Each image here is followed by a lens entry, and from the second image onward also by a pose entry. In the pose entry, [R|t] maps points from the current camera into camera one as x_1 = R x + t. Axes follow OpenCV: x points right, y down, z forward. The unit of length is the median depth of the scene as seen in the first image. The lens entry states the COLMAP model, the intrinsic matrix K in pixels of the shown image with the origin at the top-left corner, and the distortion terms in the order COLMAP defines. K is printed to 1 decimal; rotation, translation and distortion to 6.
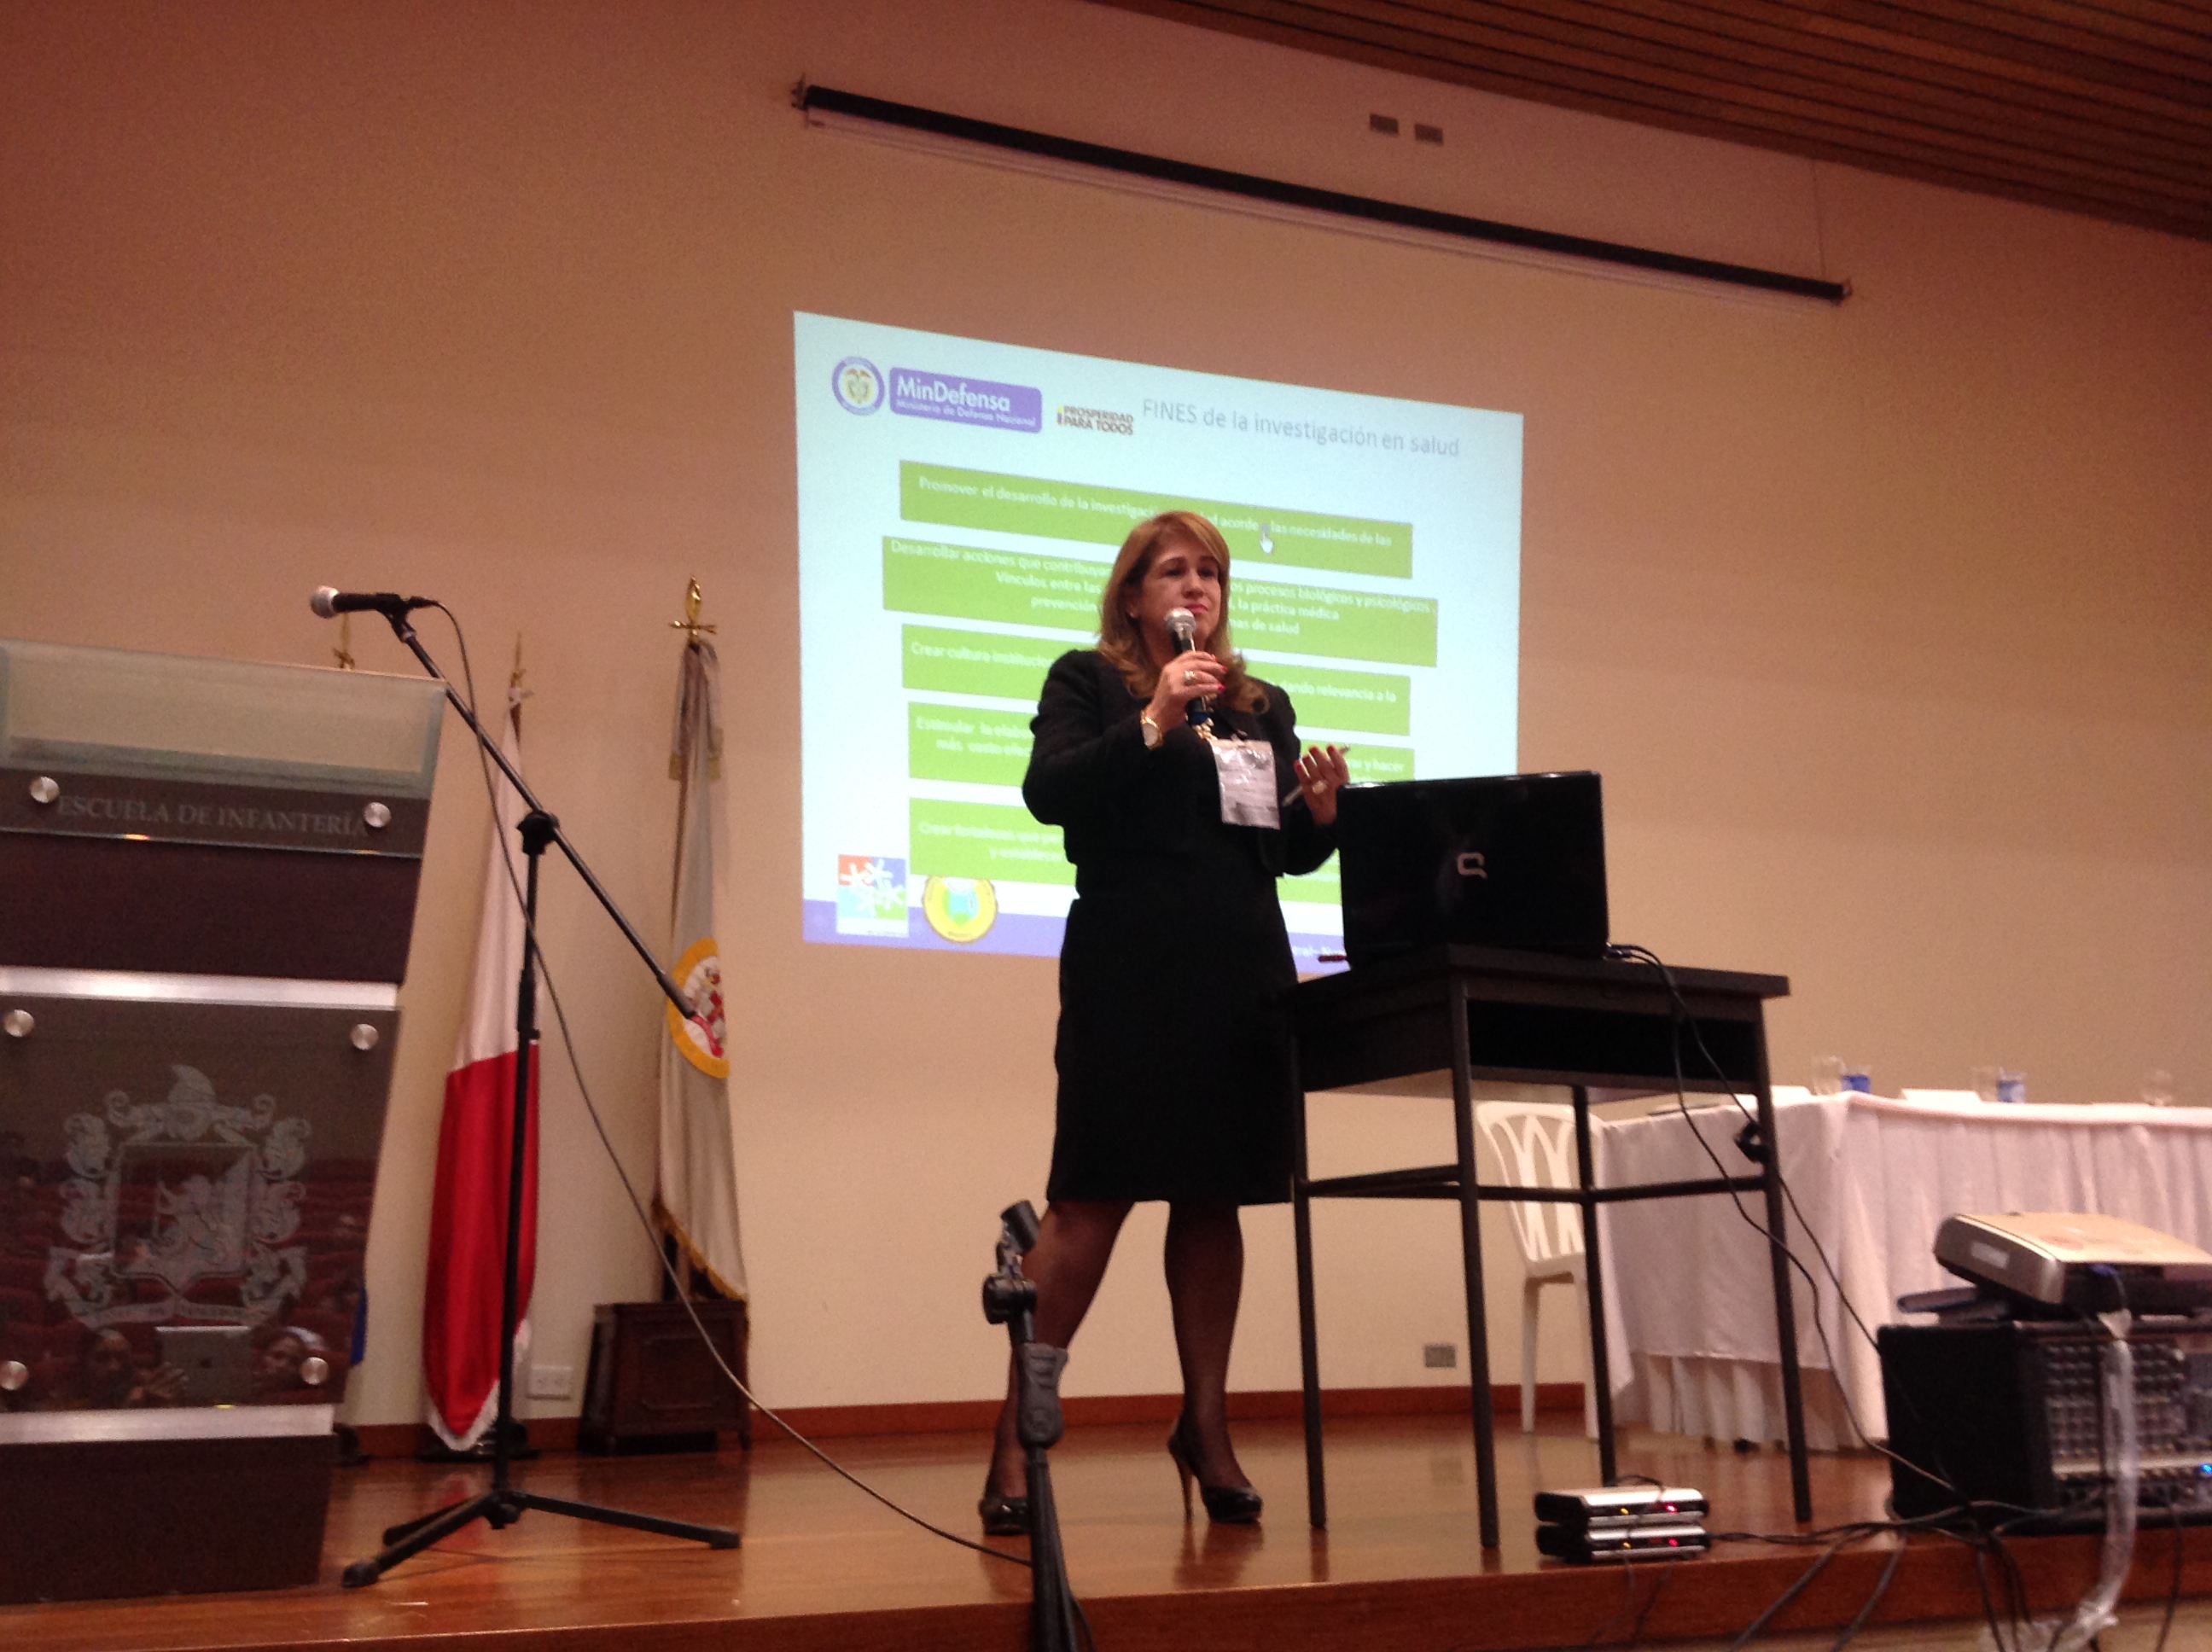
lens RADIAL K [[2201.1, 0, 1014.4], [0, 2201.1, 841.1], [0, 0, 1]] dist [0.066076, -0.142427]
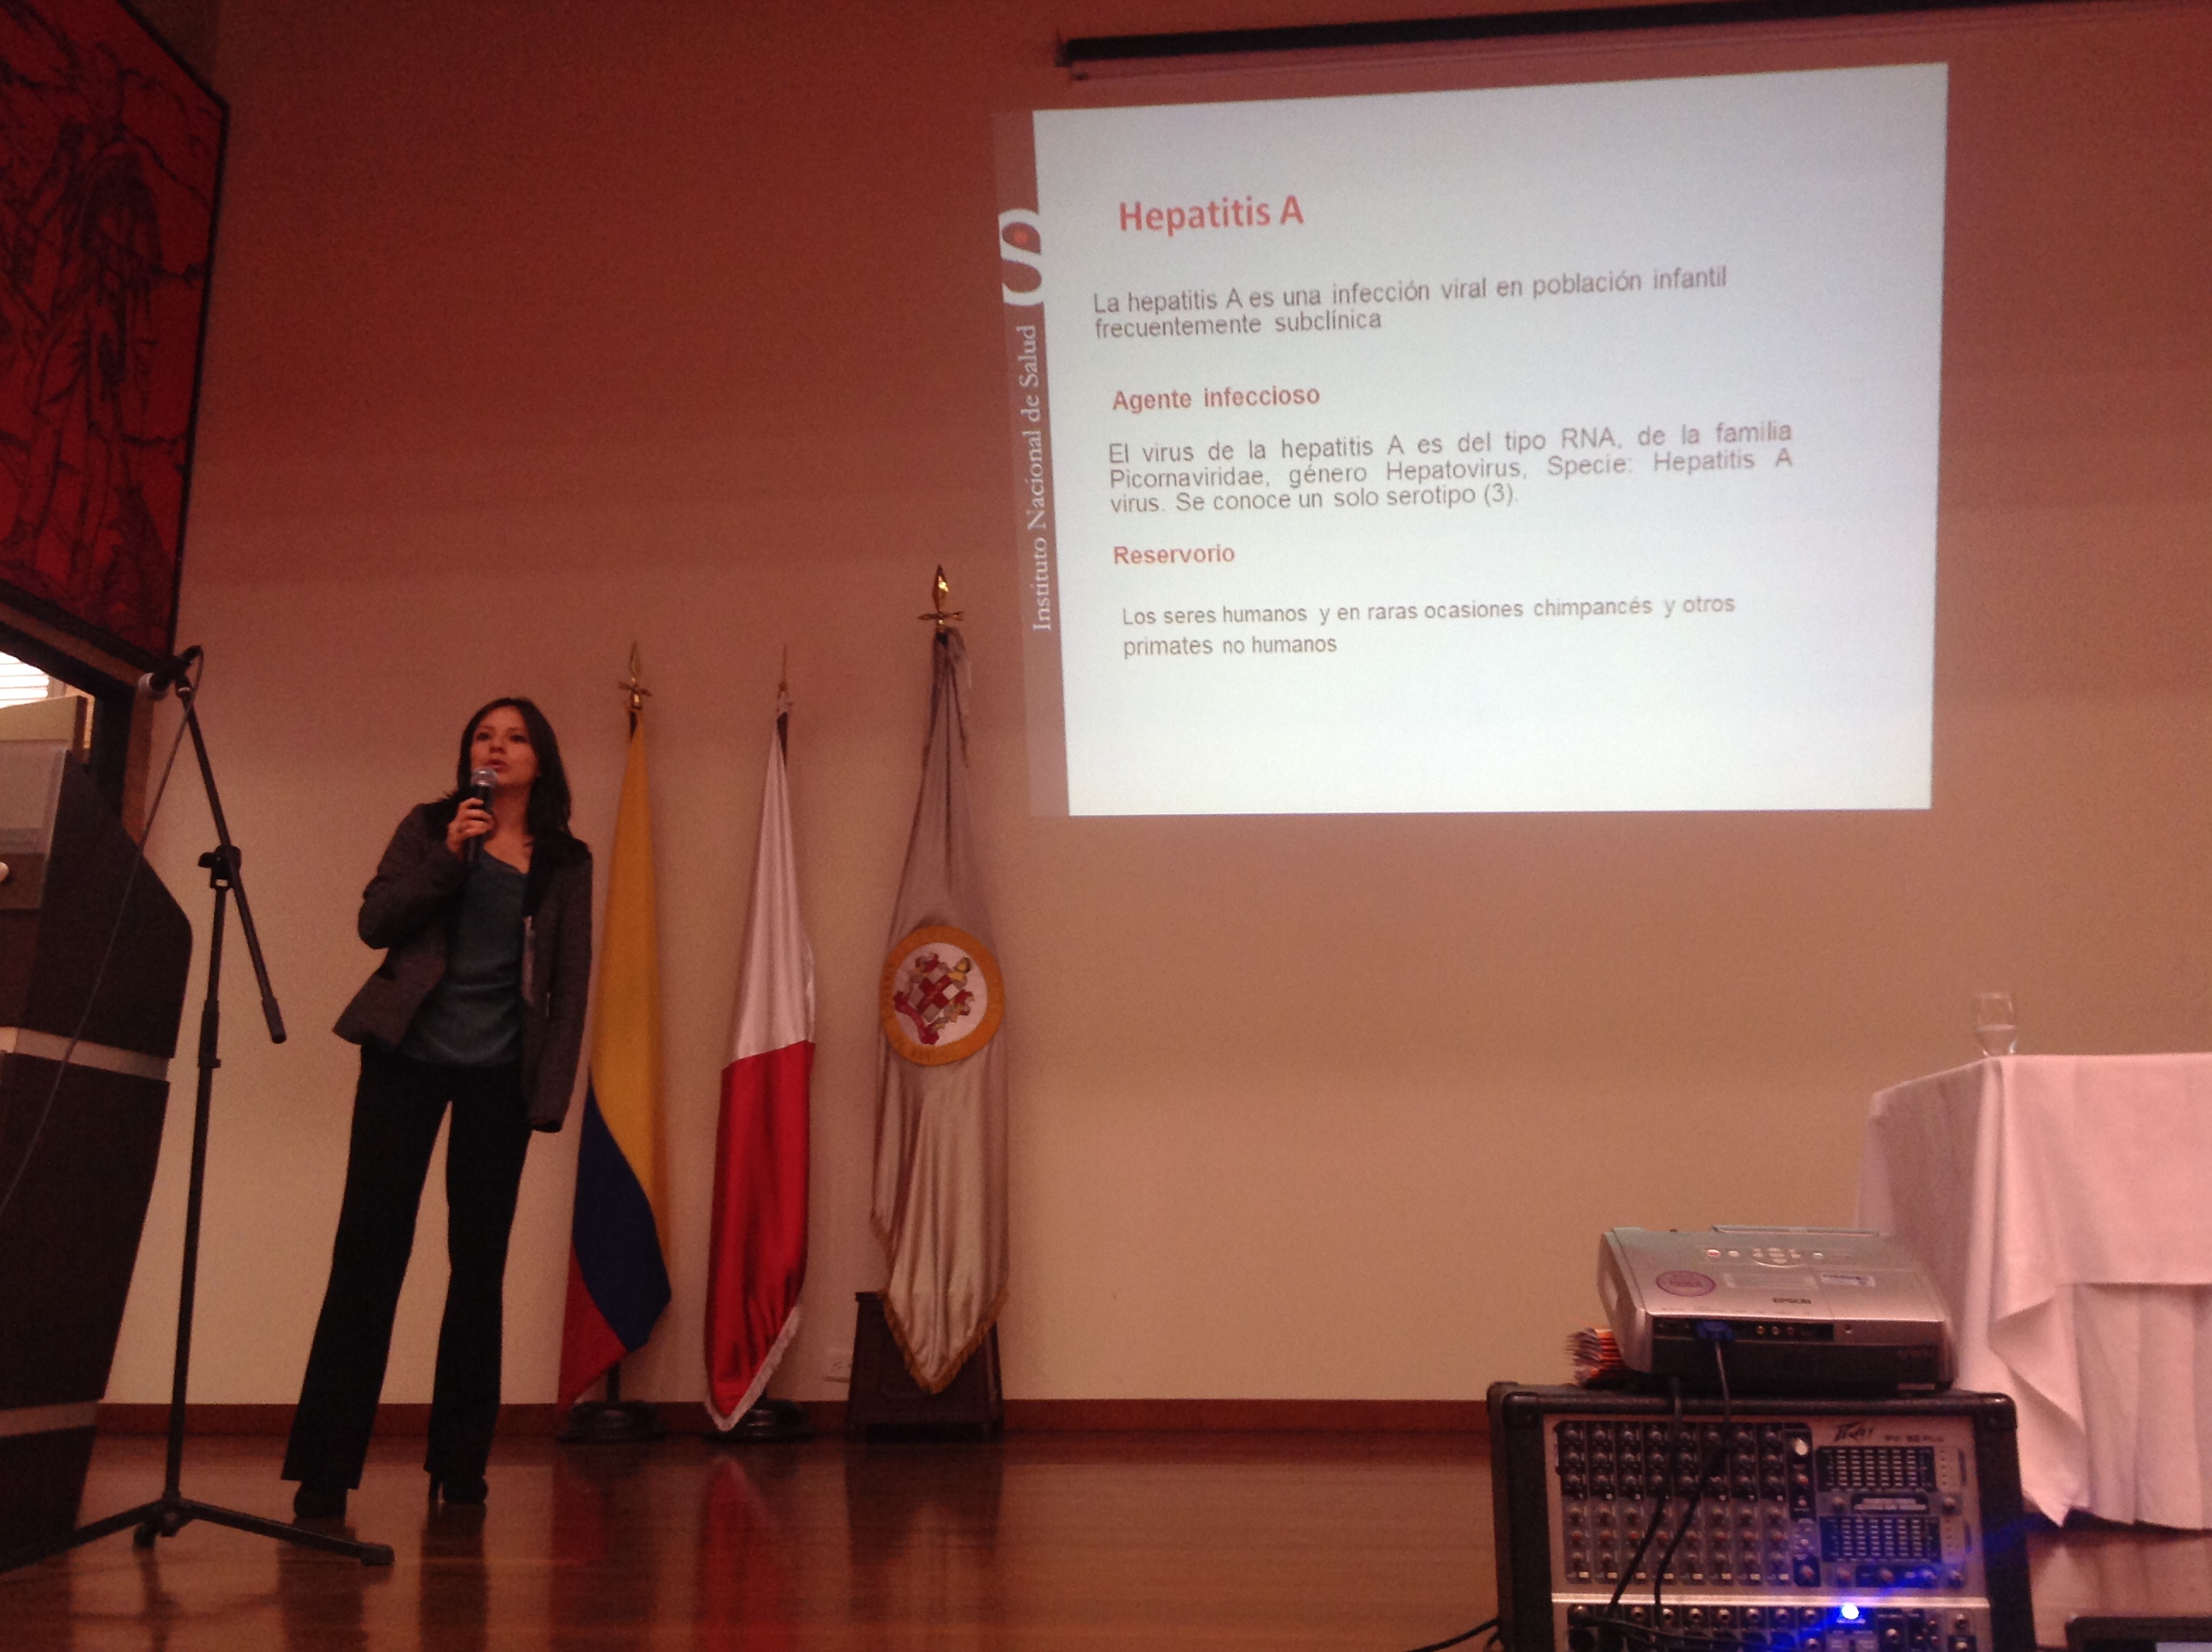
lens RADIAL K [[2157.2, 0, 1062.2], [0, 2157.2, 831.7], [0, 0, 1]] dist [0.126759, -0.290525]
pose [[0.885798, -0.080152, -0.457097, 0.652263], [0.088056, 0.996107, -0.004024, 0.018193], [0.455640, -0.036686, 0.889408, 0.279233]]
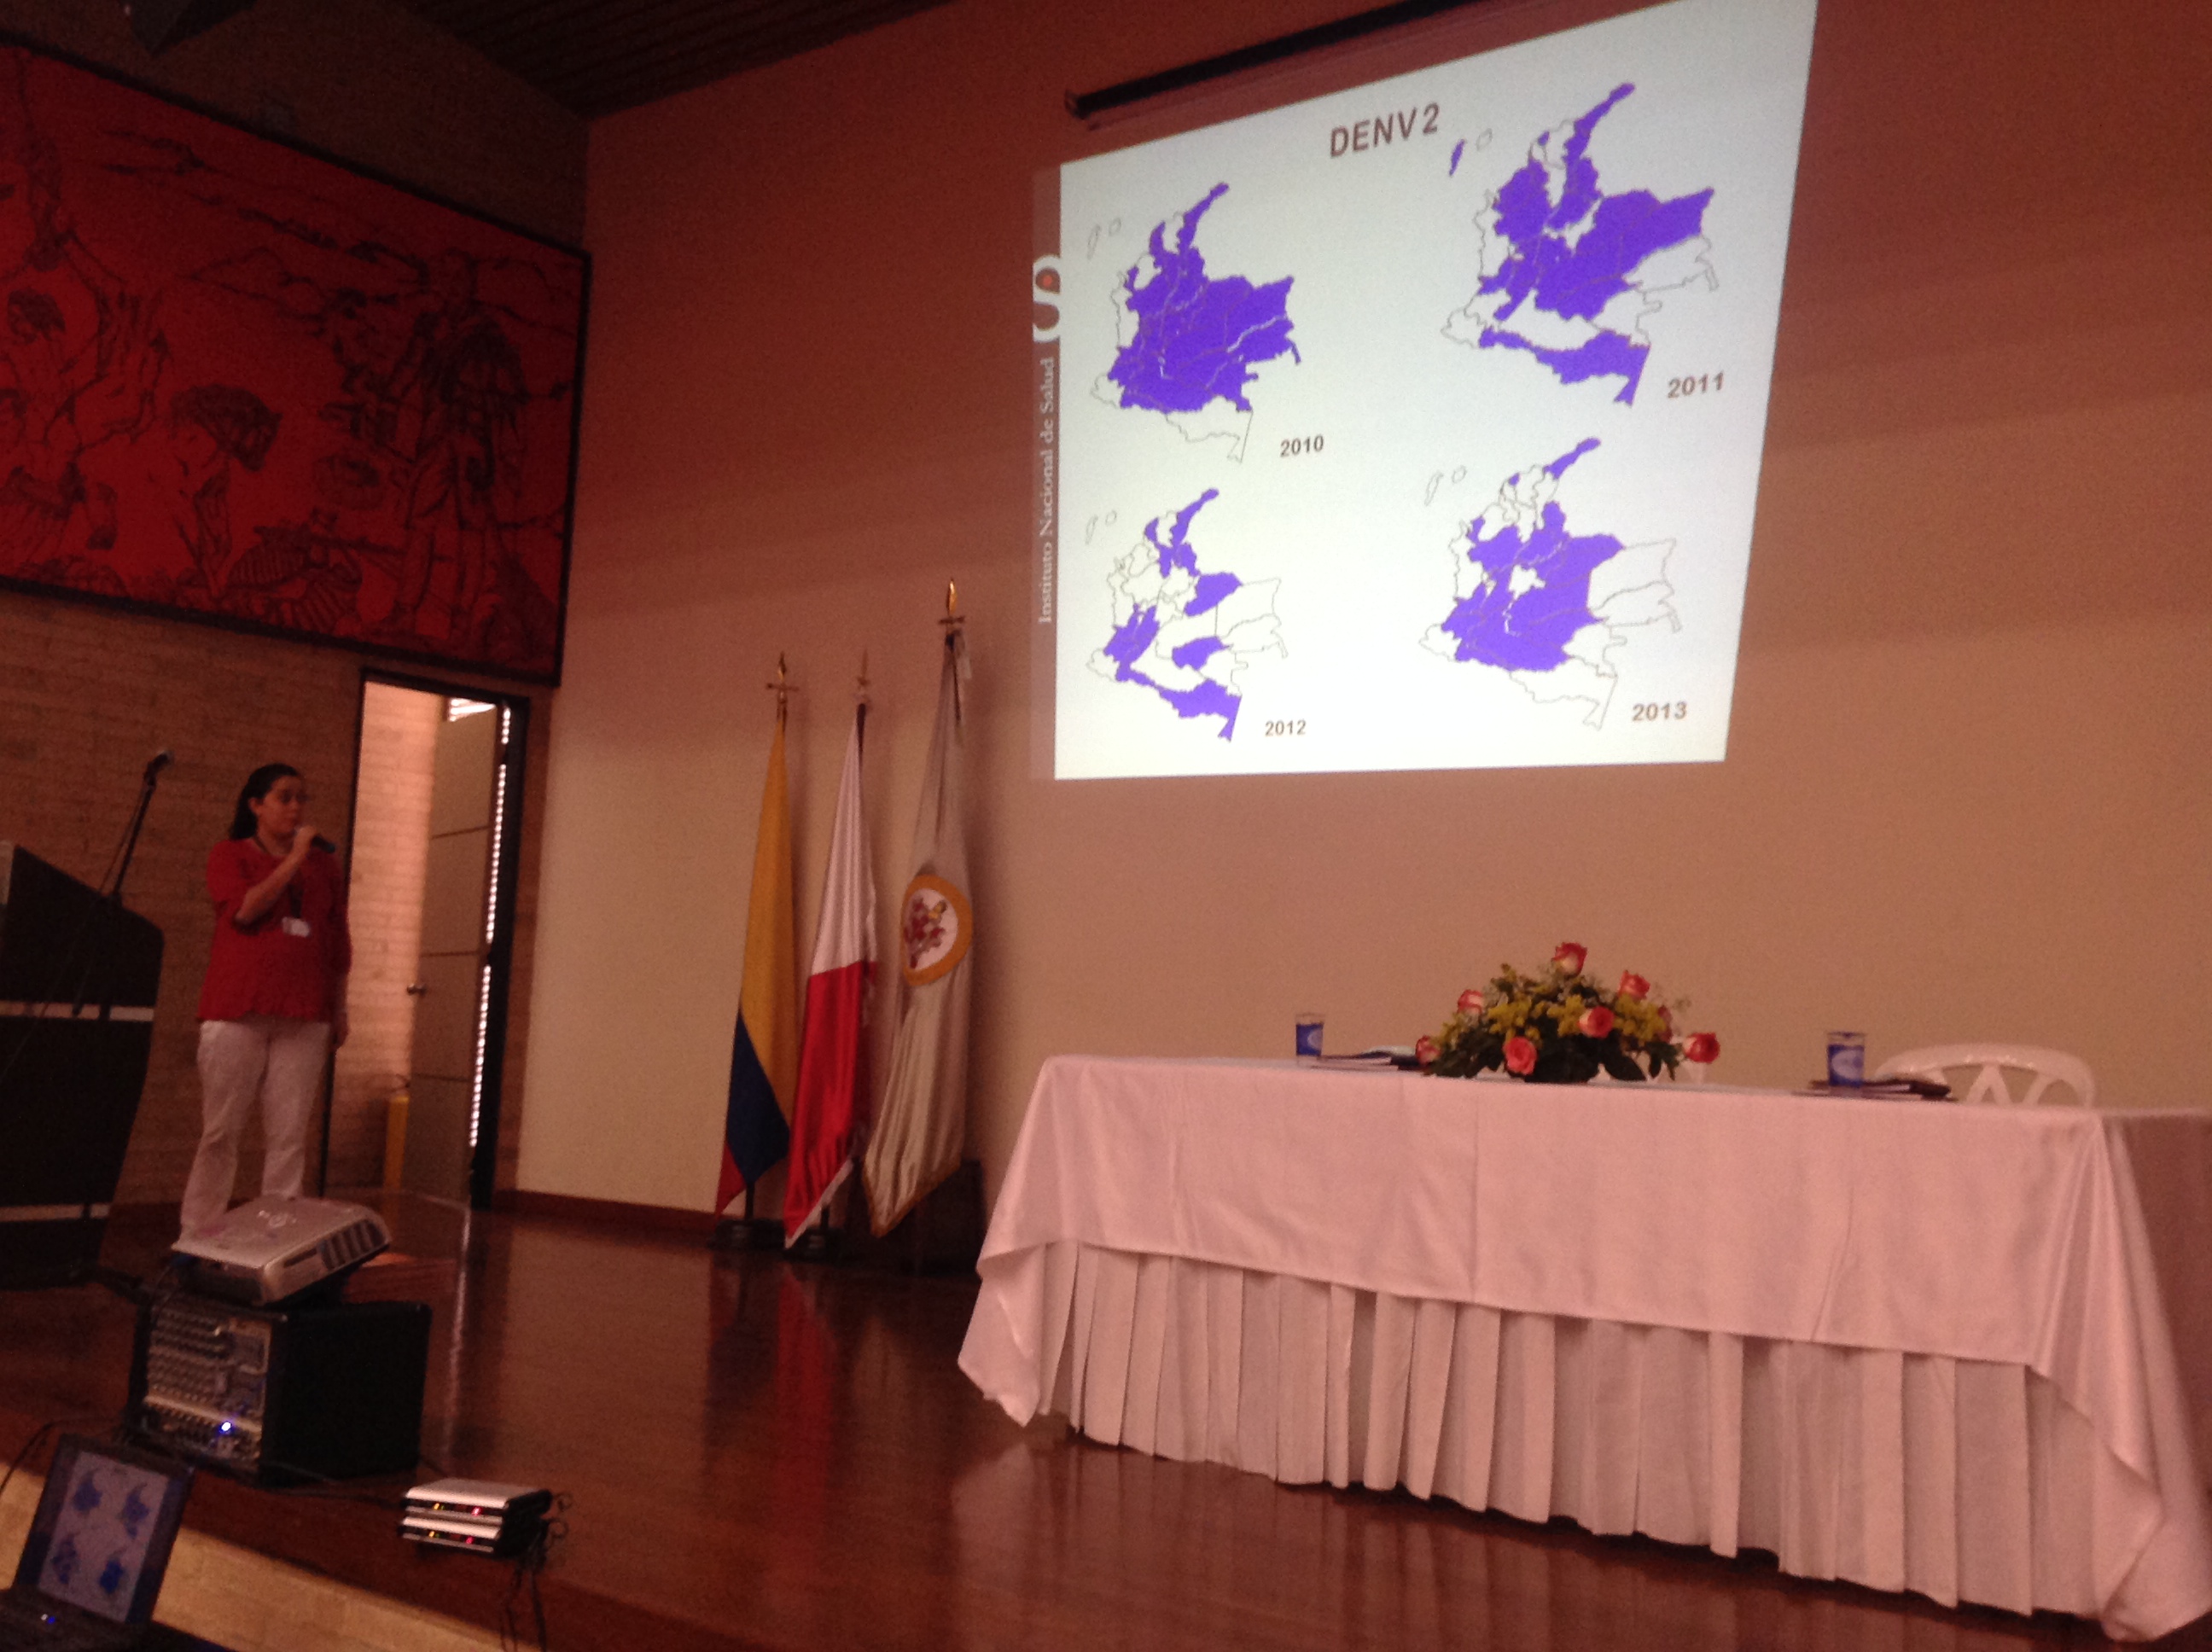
lens RADIAL K [[2218.3, 0, 1145.3], [0, 2218.3, 826.7], [0, 0, 1]] dist [0.144629, -0.377601]
pose [[0.500881, -0.039674, -0.864606, 1.865163], [0.133497, 0.990536, 0.031884, -0.014397], [0.855159, -0.131393, 0.501437, 0.853295]]
